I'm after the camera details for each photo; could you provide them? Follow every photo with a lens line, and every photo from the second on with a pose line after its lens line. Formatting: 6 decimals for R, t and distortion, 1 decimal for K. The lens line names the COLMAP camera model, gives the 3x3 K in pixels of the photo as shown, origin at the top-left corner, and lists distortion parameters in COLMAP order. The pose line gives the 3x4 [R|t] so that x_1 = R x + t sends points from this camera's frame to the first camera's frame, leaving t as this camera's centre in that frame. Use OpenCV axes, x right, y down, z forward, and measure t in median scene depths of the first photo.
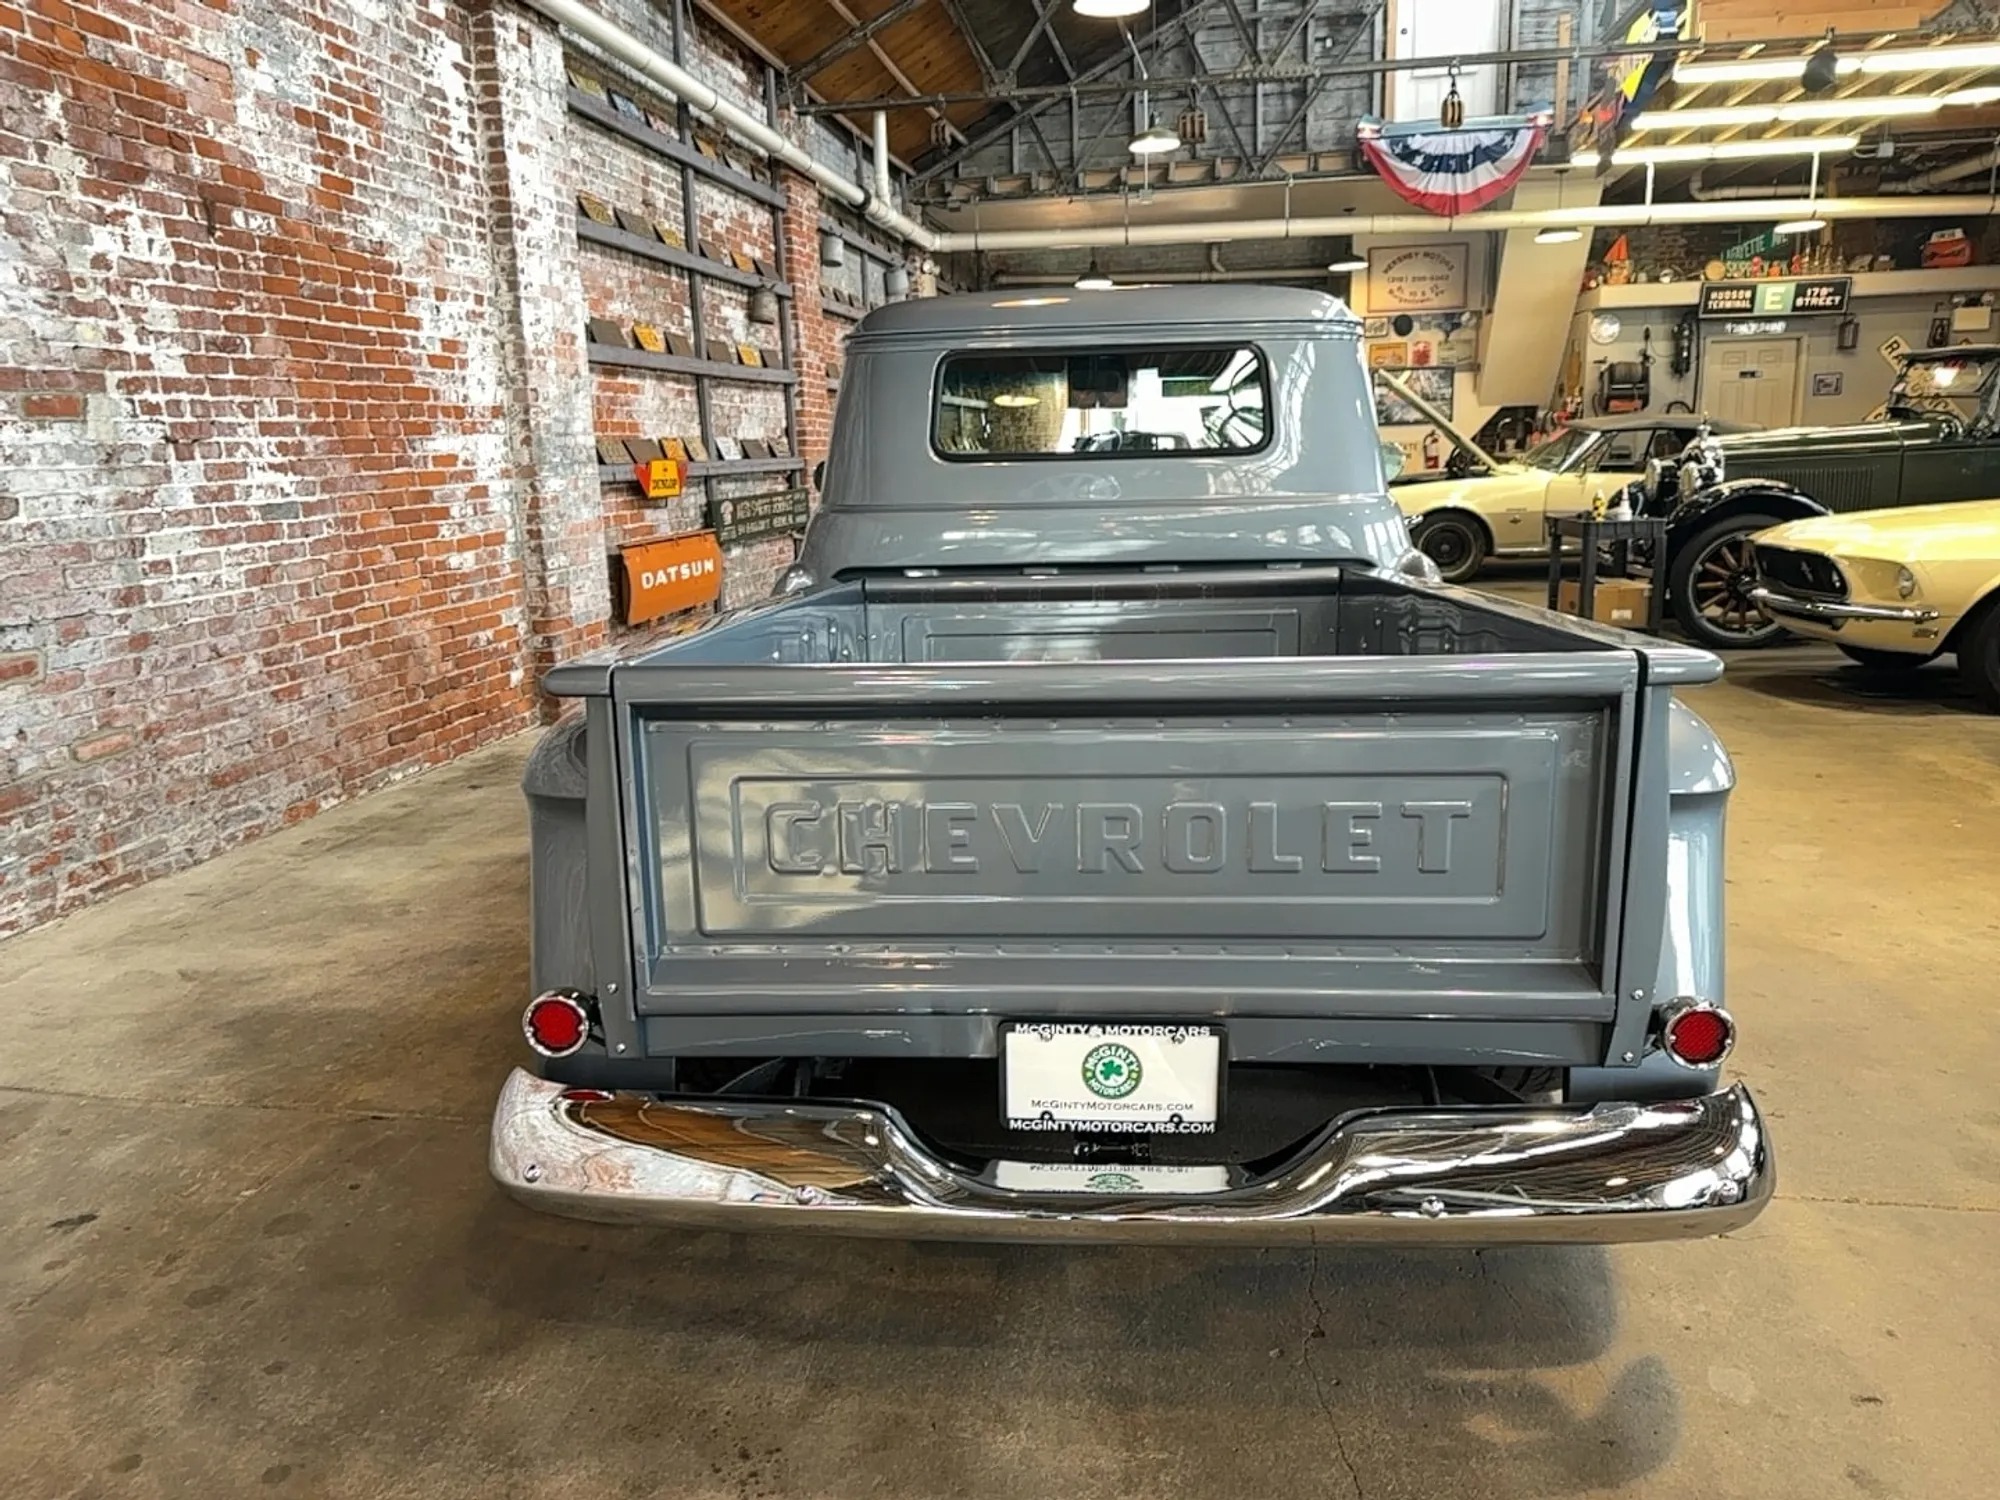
lens RADIAL K [[1394.1, 0, 994.3], [0, 1394.1, 738.5], [0, 0, 1]] dist [0.023220, -0.022518]
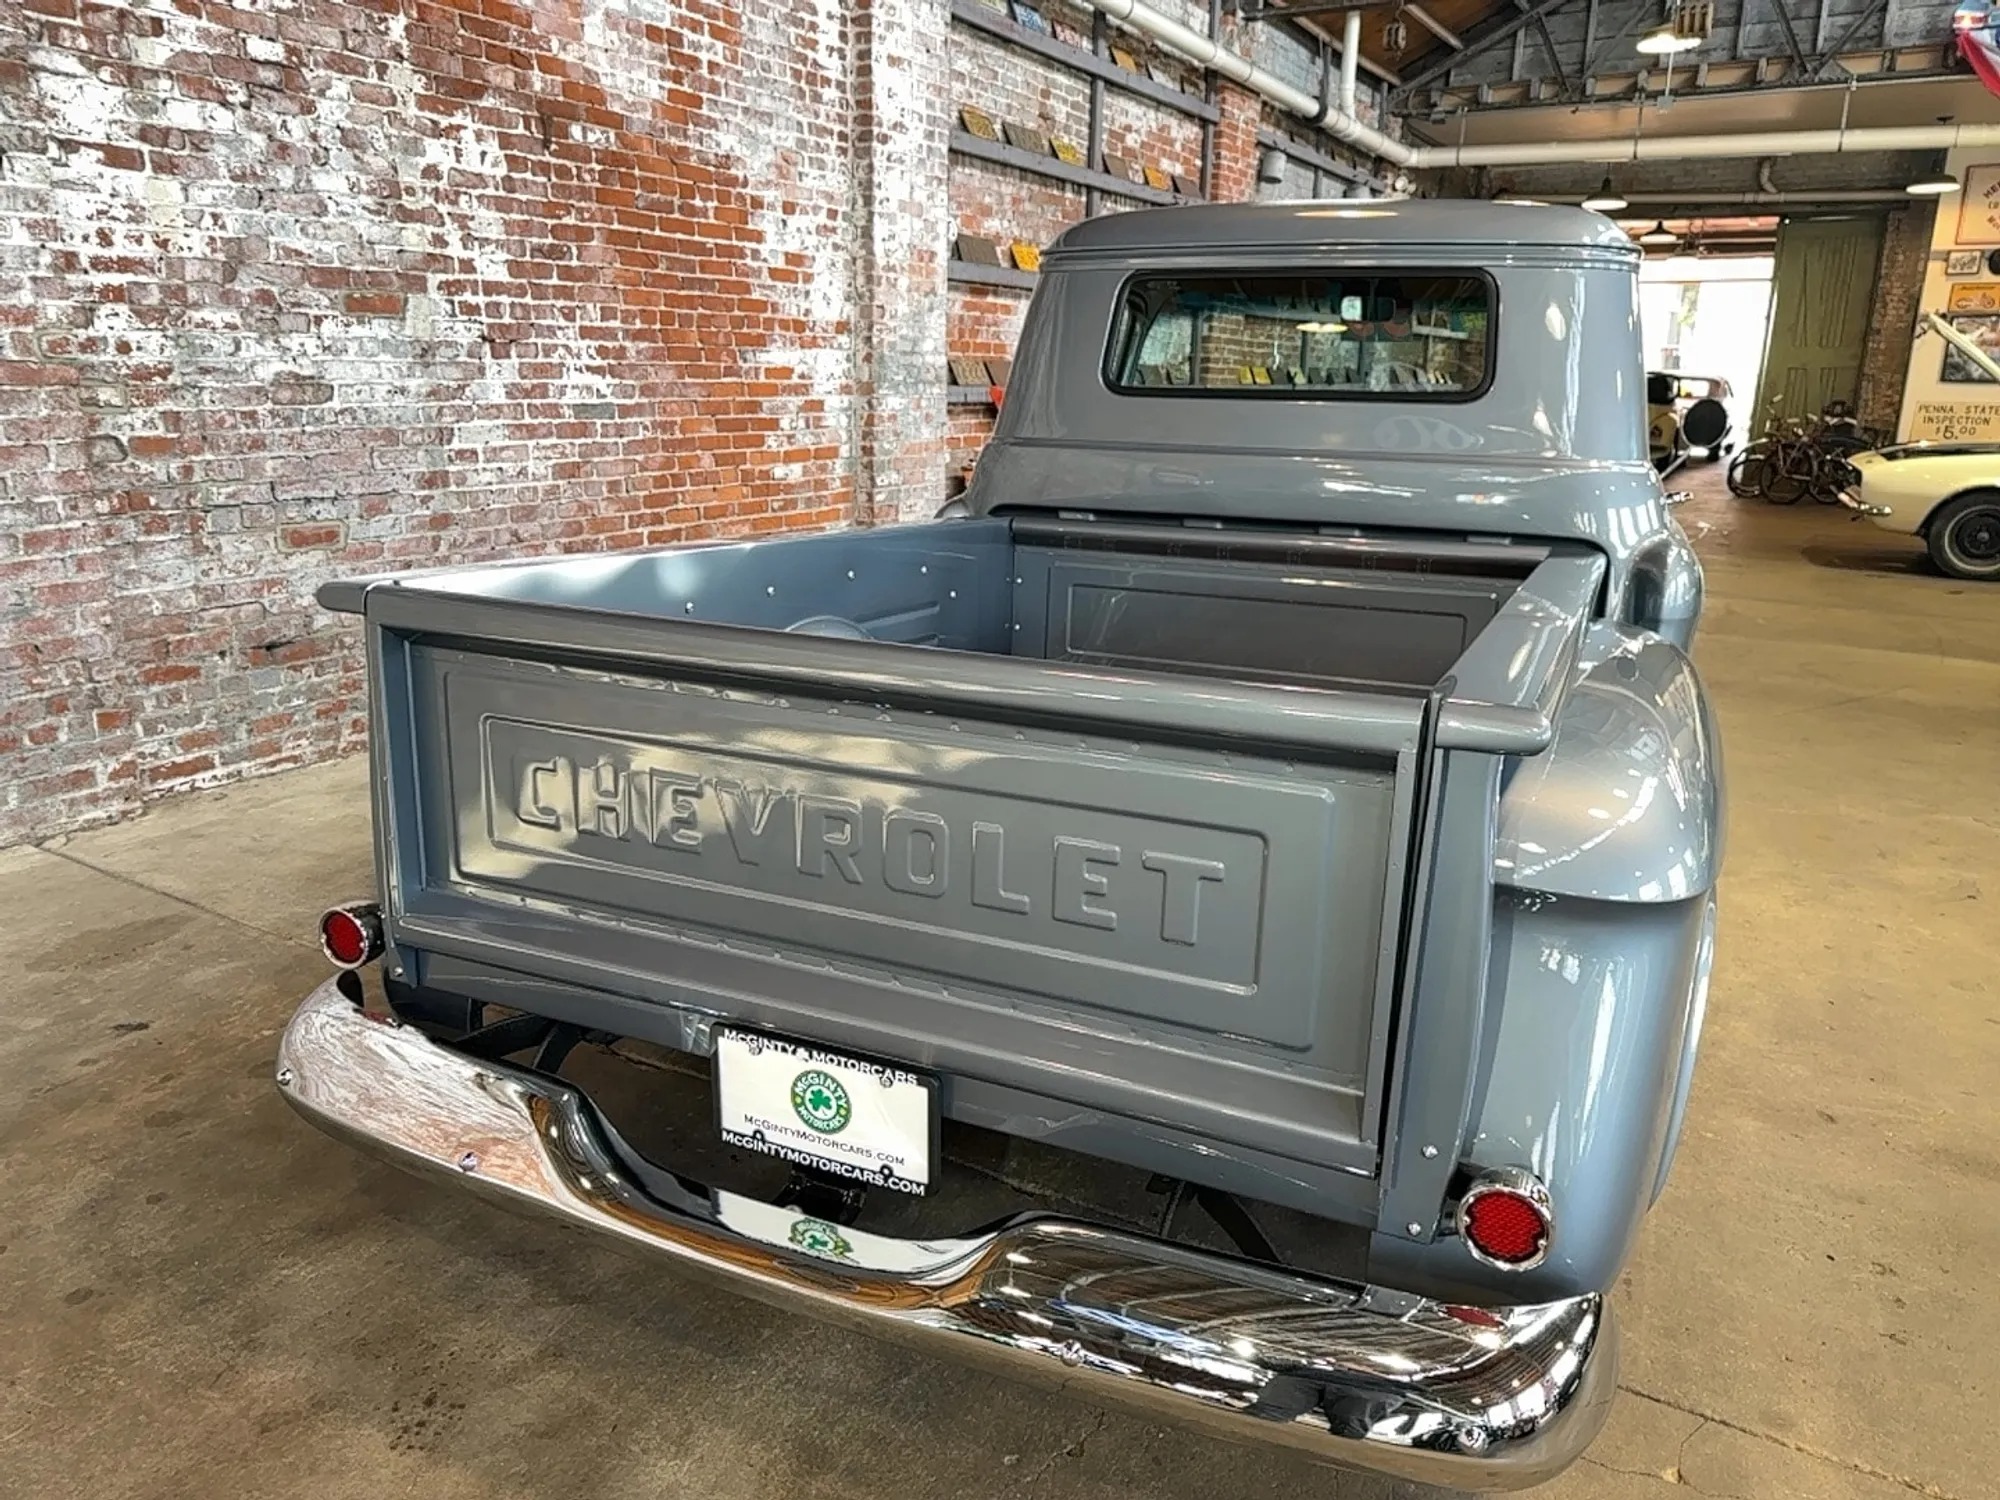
lens RADIAL K [[1394.1, 0, 1013.1], [0, 1394.1, 744.8], [0, 0, 1]] dist [0.023220, -0.022518]
pose [[0.937630, 0.133028, -0.321174, 0.165722], [-0.115803, 0.990641, 0.072243, -0.022499], [0.327779, -0.030544, 0.944261, 0.080626]]
